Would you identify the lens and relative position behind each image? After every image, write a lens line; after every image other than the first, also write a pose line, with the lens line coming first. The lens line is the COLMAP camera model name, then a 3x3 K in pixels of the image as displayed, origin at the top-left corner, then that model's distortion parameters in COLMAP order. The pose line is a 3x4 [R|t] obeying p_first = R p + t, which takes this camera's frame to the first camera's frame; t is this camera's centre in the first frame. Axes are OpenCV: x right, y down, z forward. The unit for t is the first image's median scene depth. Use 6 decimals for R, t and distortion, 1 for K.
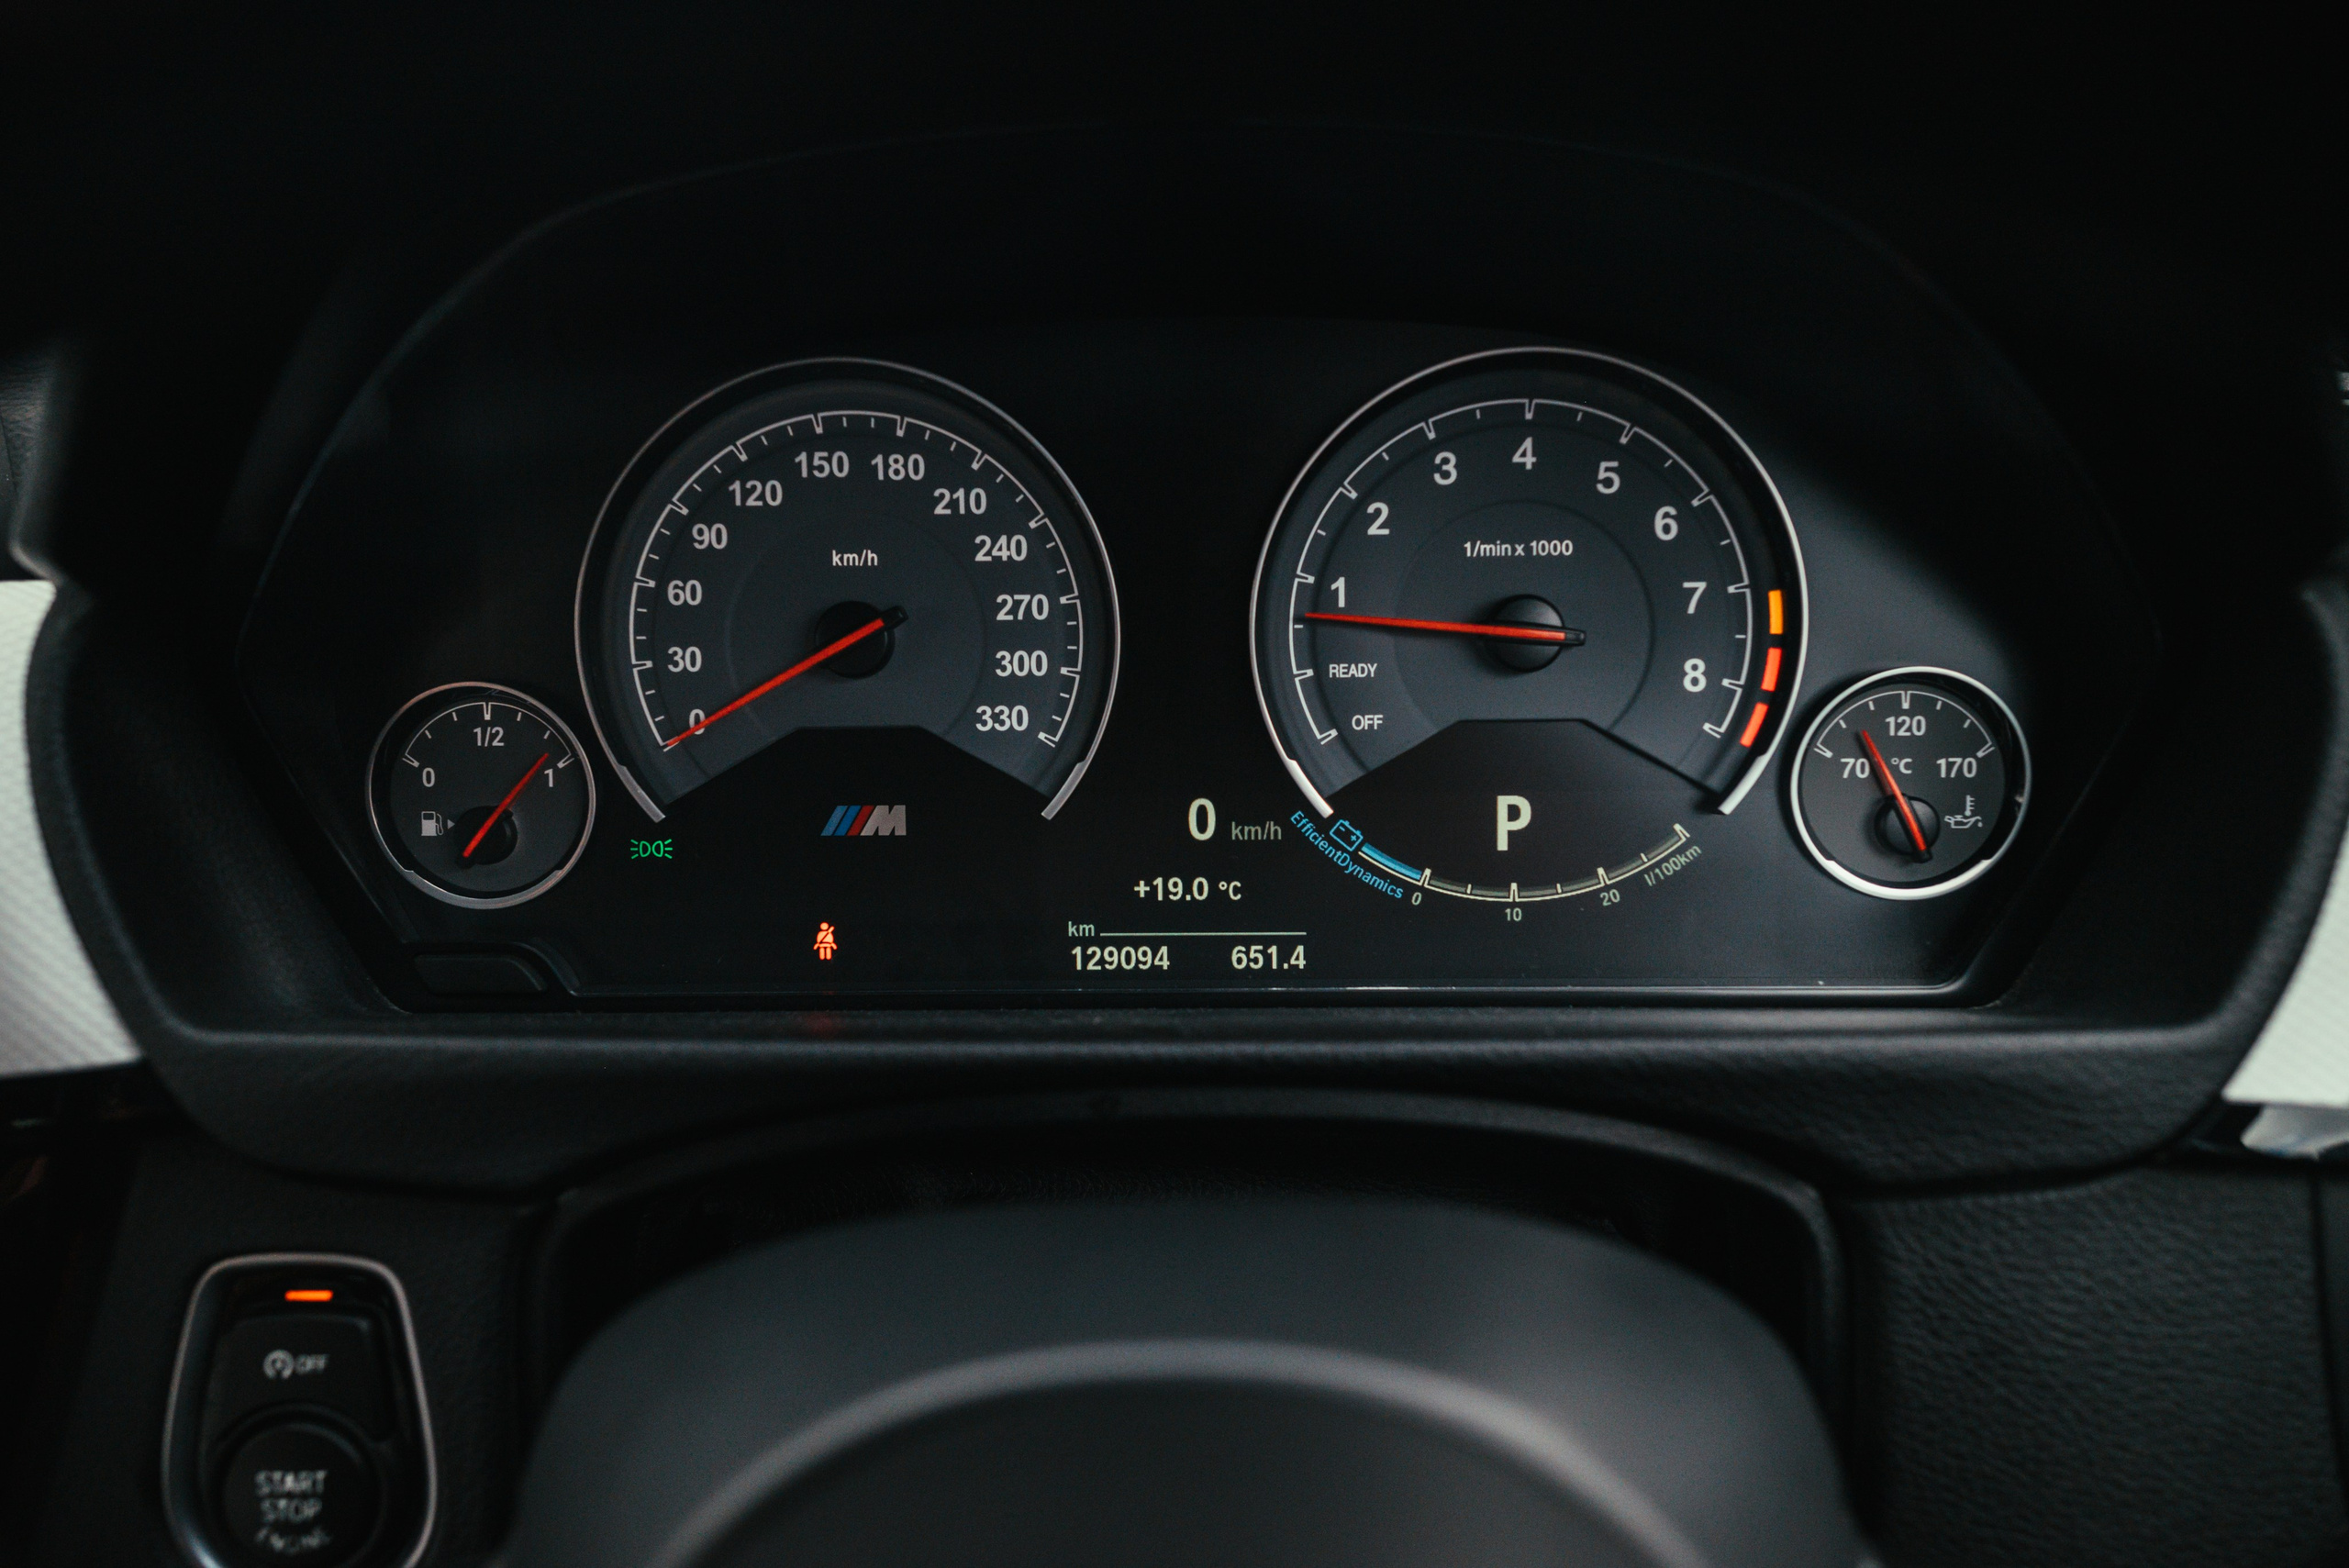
lens RADIAL K [[1630.3, 0, 1174.5], [0, 1630.3, 784.0], [0, 0, 1]] dist [-0.003507, -0.000159]
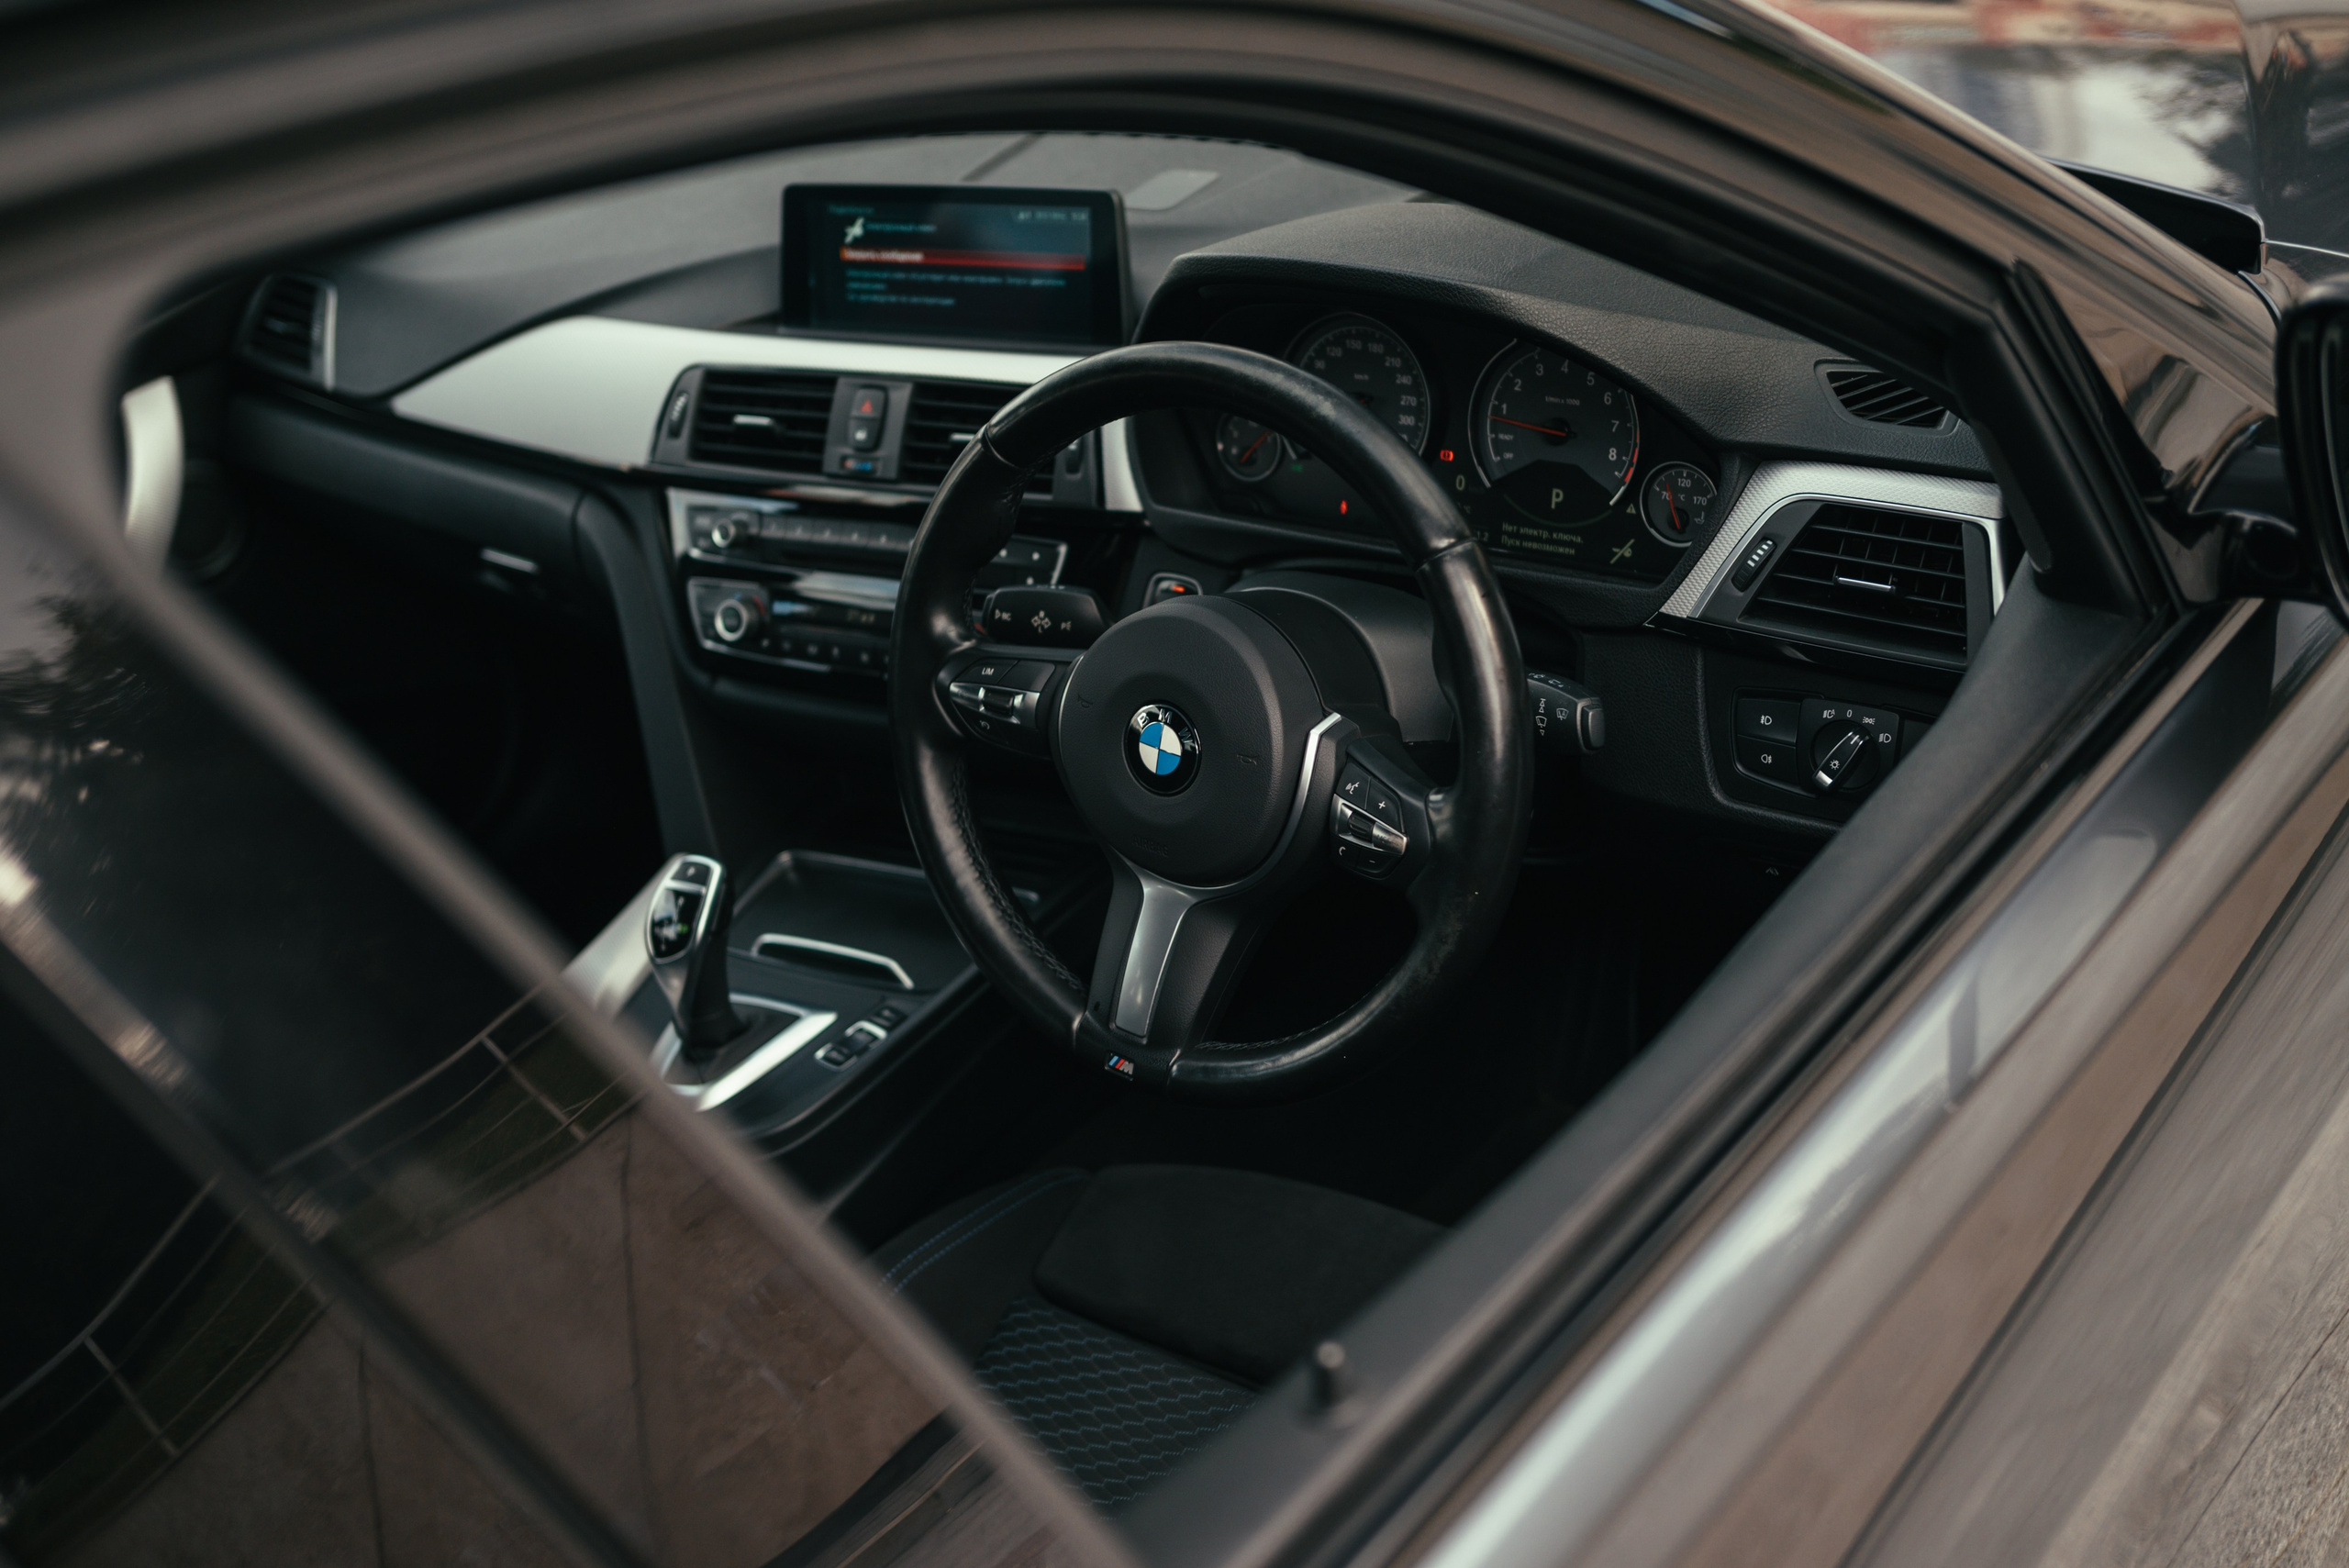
lens RADIAL K [[2764.2, 0, 1174.5], [0, 2764.2, 784.0], [0, 0, 1]] dist [0.009037, 0.021227]
pose [[0.804848, 0.194166, -0.560819, 2.442557], [-0.093671, 0.974683, 0.203023, -0.401261], [0.586042, -0.110870, 0.802660, -3.233135]]
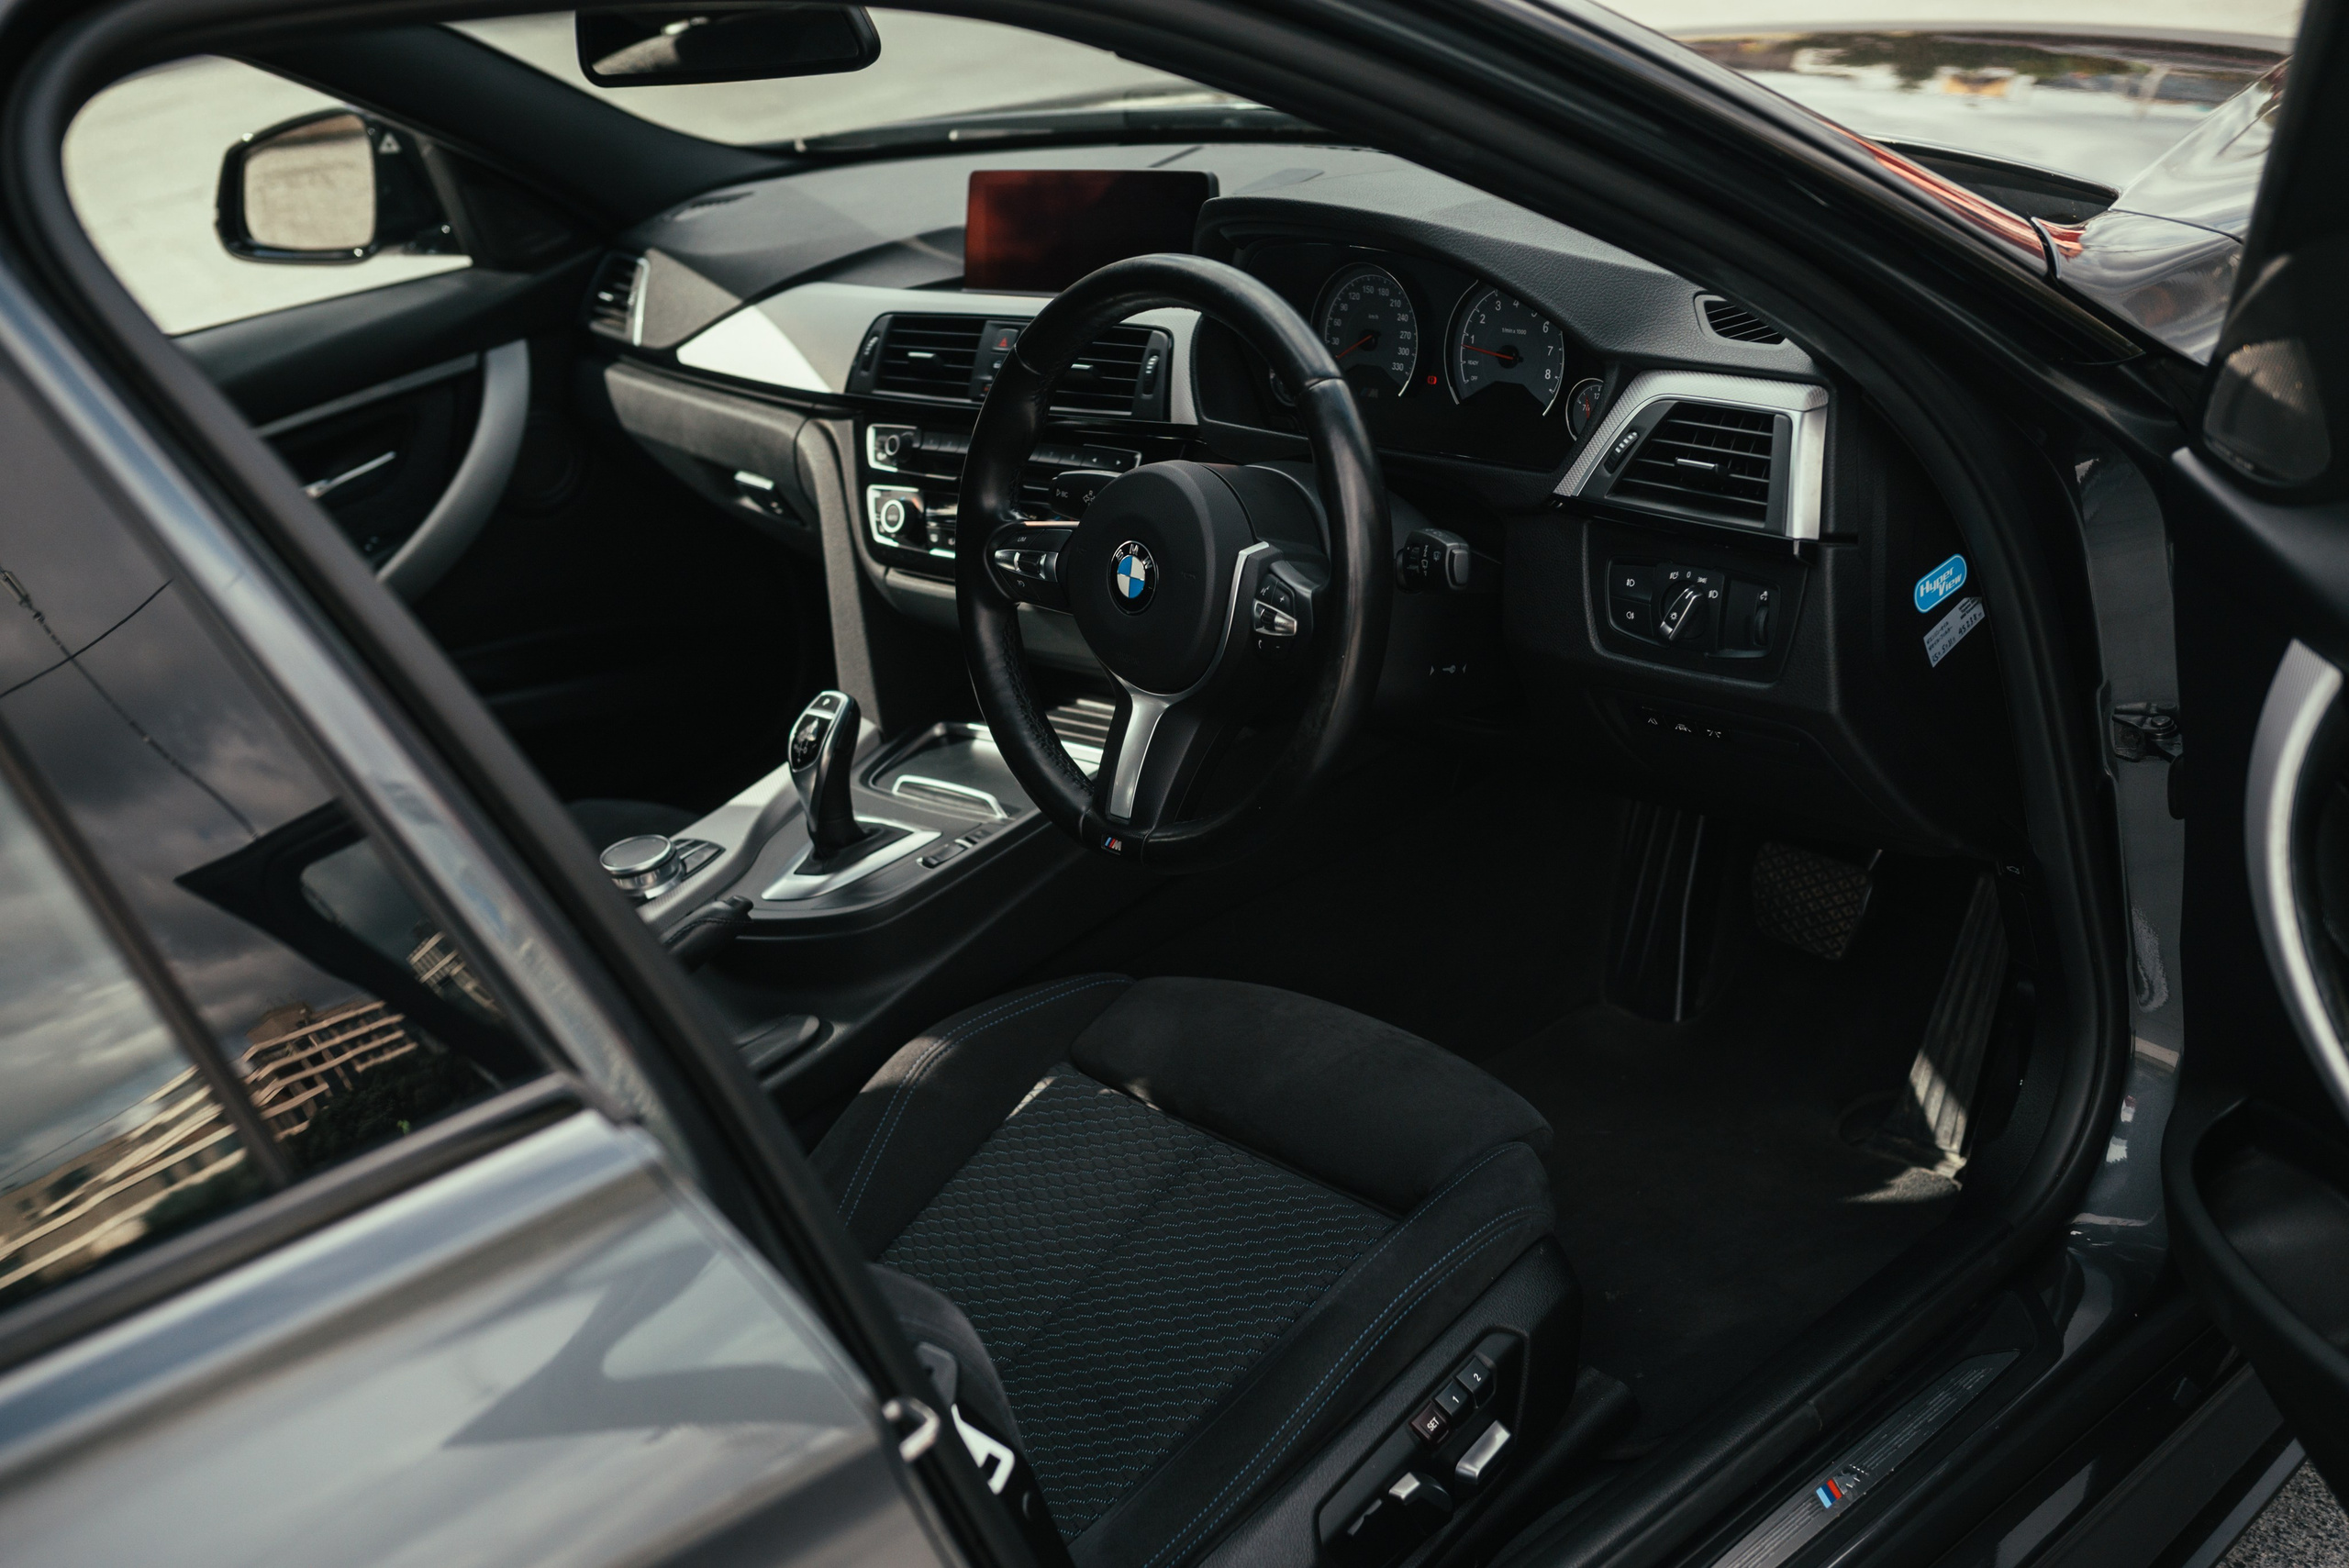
lens RADIAL K [[2795.2, 0, 1174.5], [0, 2795.2, 784.0], [0, 0, 1]] dist [0.012379, 0.004482]
pose [[0.667517, 0.206792, -0.715303, 4.054842], [-0.126040, 0.978178, 0.165169, -0.094613], [0.733850, -0.020096, 0.679014, -3.443606]]
